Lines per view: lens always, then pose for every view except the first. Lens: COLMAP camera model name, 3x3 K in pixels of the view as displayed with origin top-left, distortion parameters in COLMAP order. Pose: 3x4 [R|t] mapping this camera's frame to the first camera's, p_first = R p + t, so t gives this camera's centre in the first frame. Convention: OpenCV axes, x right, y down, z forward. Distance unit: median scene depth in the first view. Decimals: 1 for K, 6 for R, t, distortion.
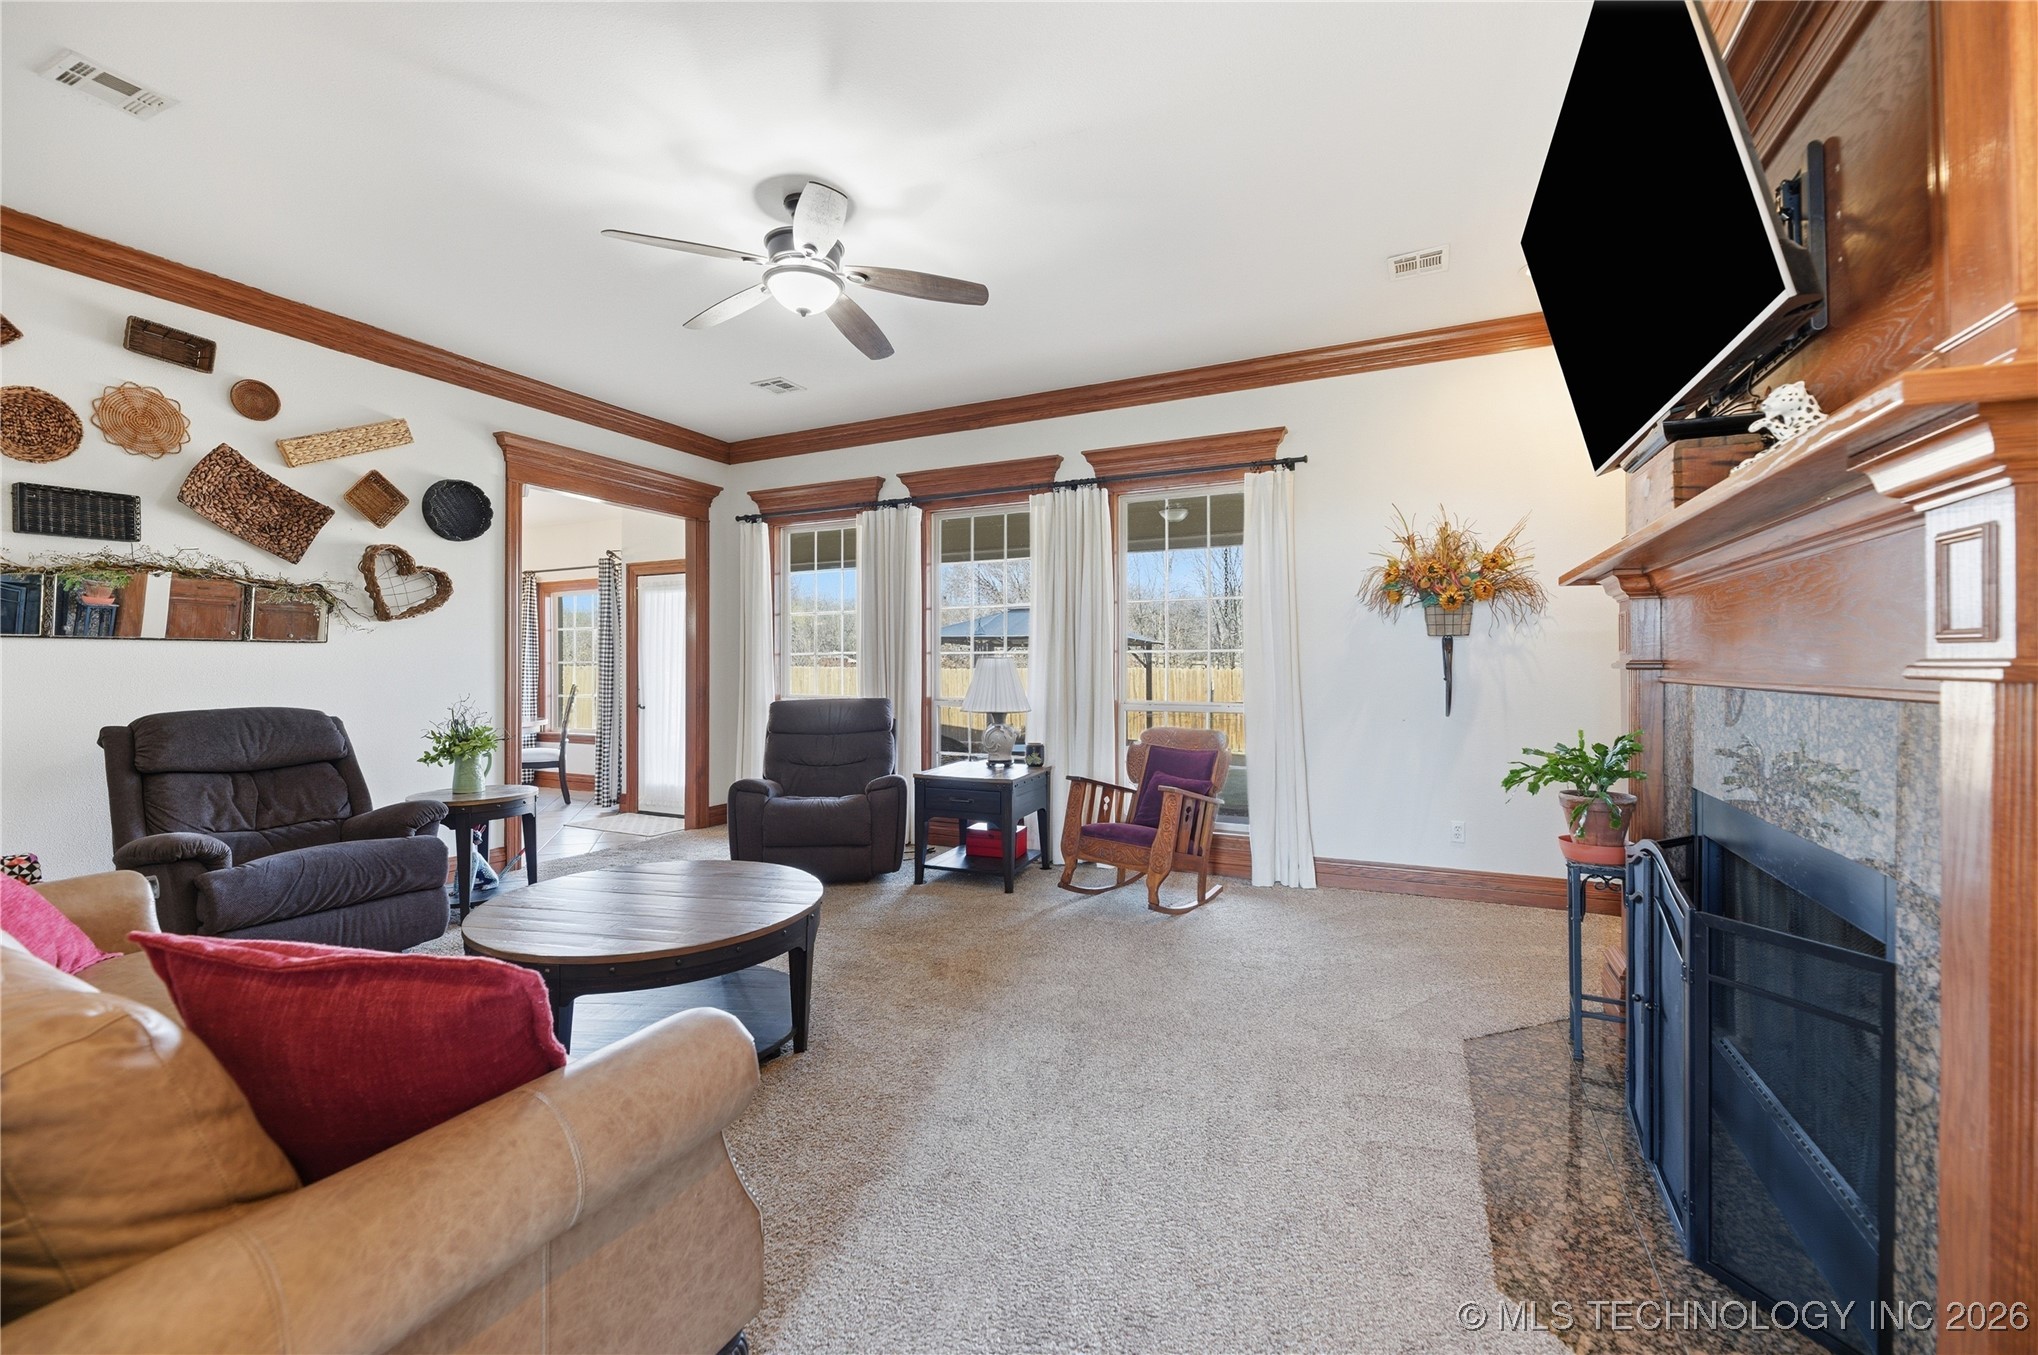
lens RADIAL K [[830.0, 0, 1026.3], [0, 830.0, 666.3], [0, 0, 1]] dist [0.002468, -0.000215]
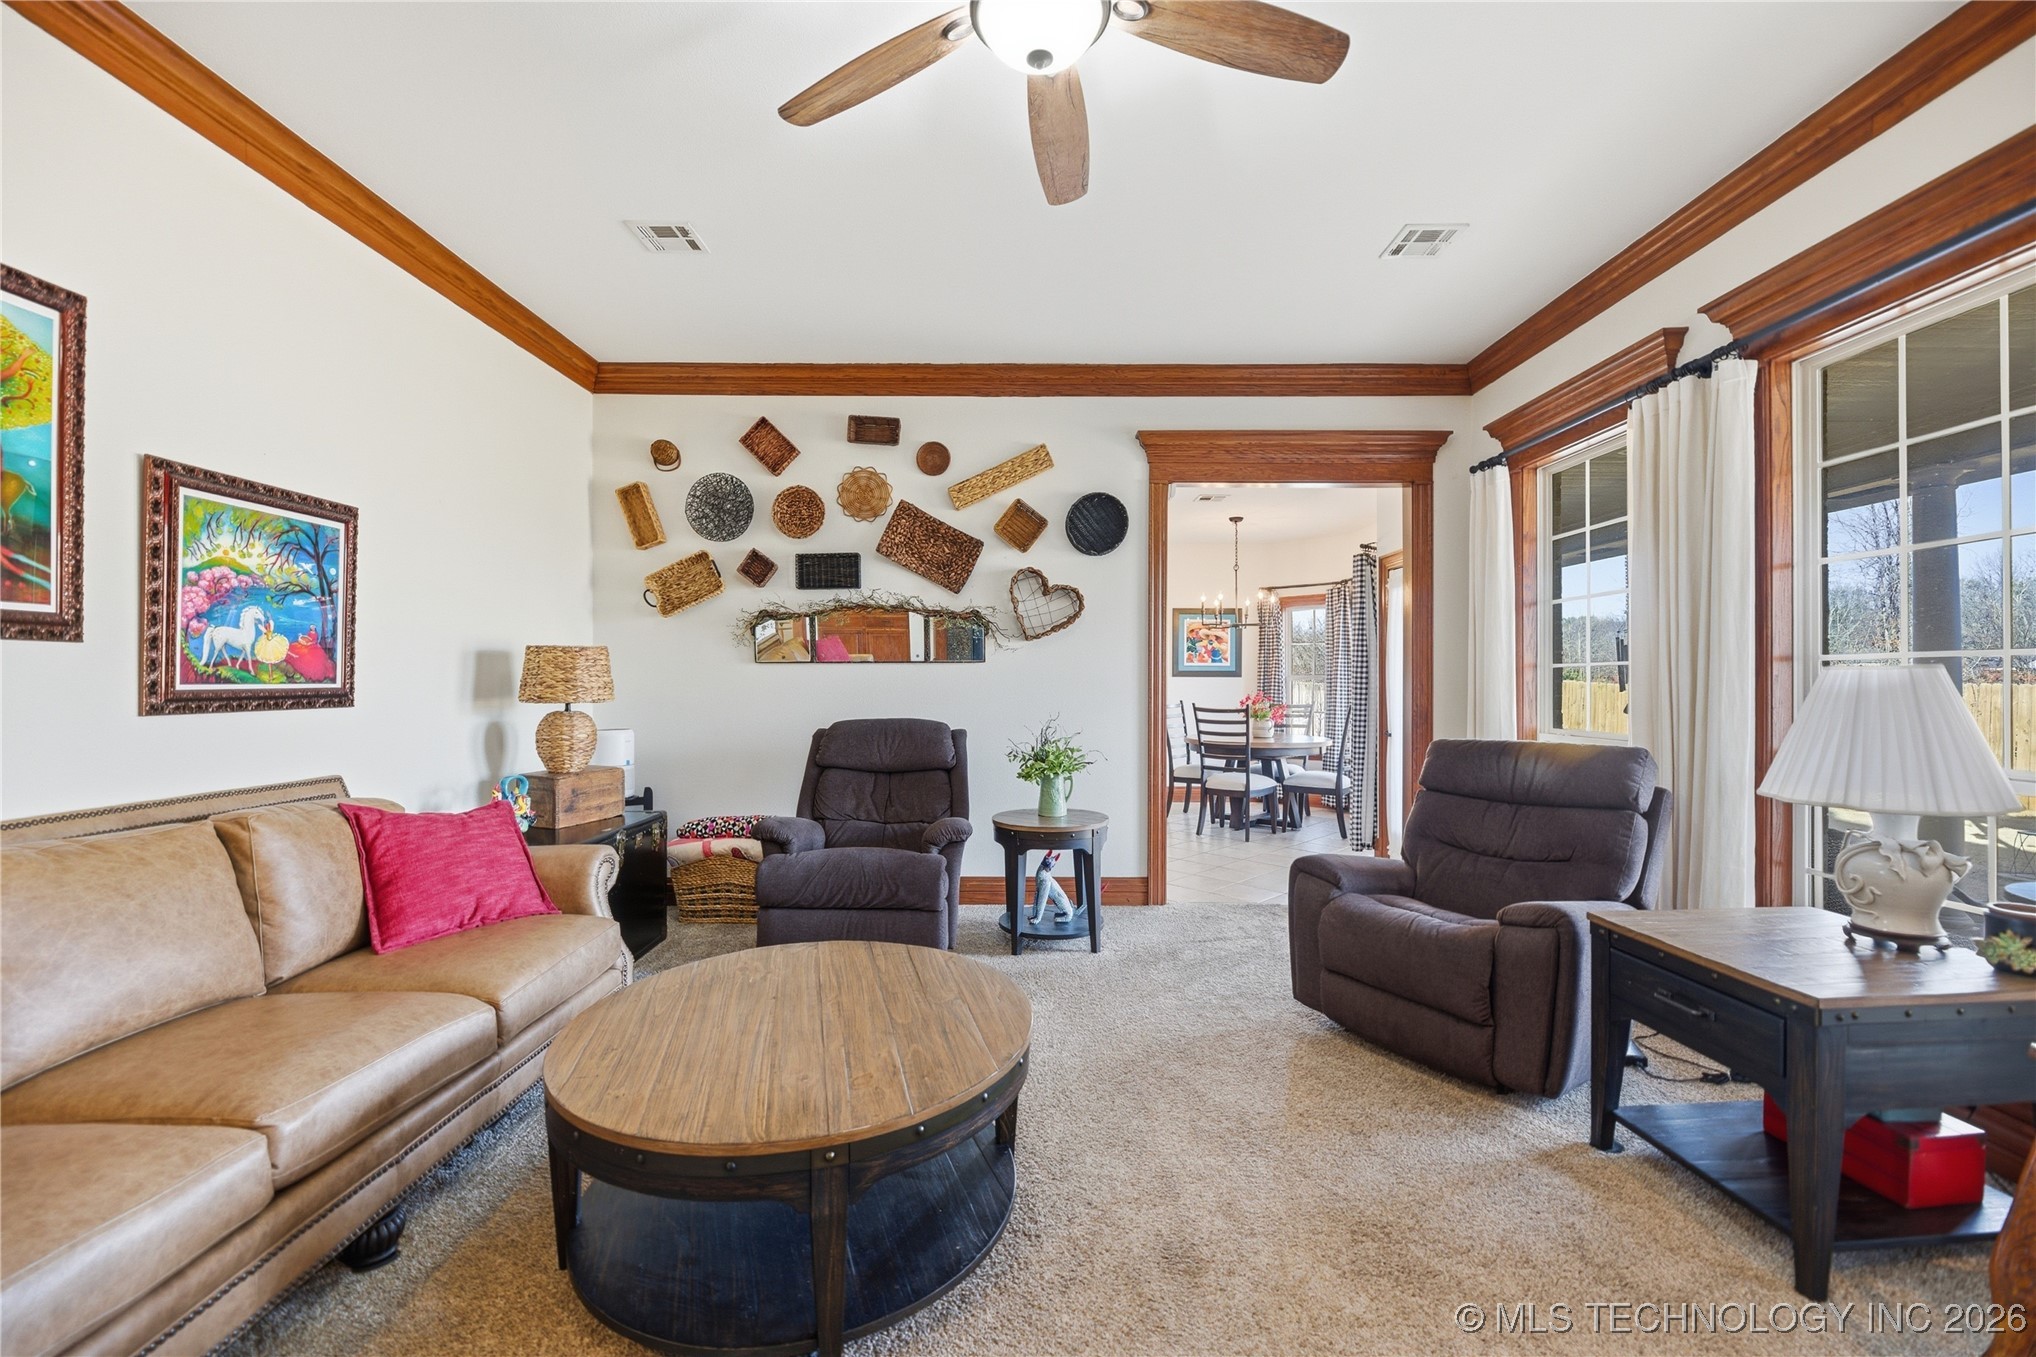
lens RADIAL K [[829.2, 0, 1013.3], [0, 829.2, 682.4], [0, 0, 1]] dist [0.002468, -0.000215]
pose [[0.420203, 0.002476, -0.907427, 0.176008], [-0.001547, 0.999997, 0.002013, -0.003610], [0.907429, 0.000558, 0.420205, 0.554256]]
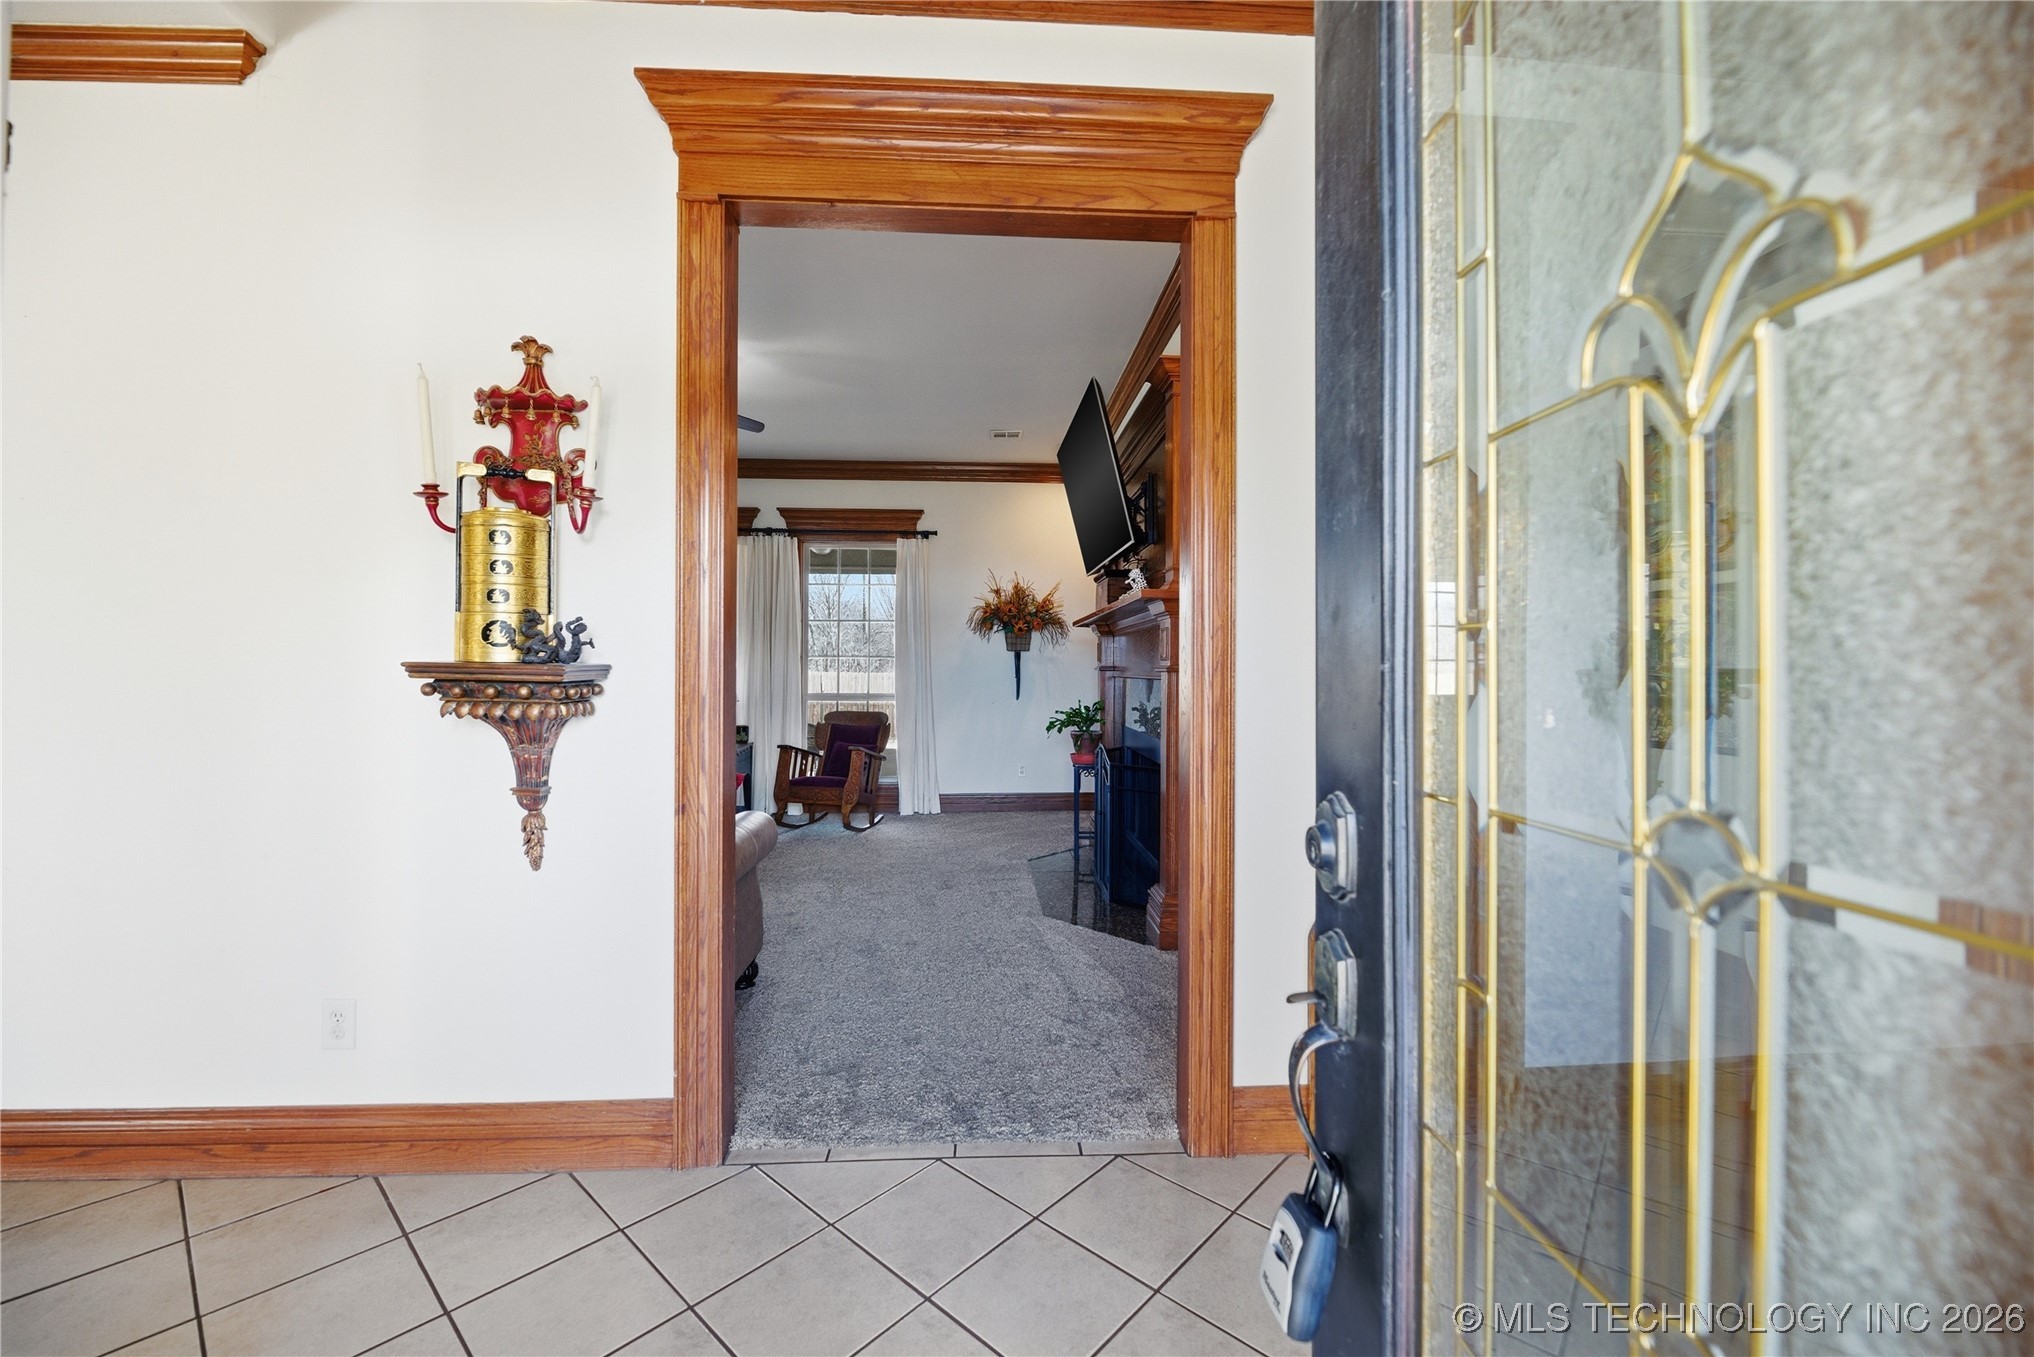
lens RADIAL K [[828.4, 0, 1014.9], [0, 828.4, 670.7], [0, 0, 1]] dist [0.002468, -0.000215]
pose [[0.886577, 0.005885, 0.462544, -0.257062], [-0.006809, 0.999977, 0.000329, 0.002429], [-0.462531, -0.003441, 0.886596, -0.451817]]
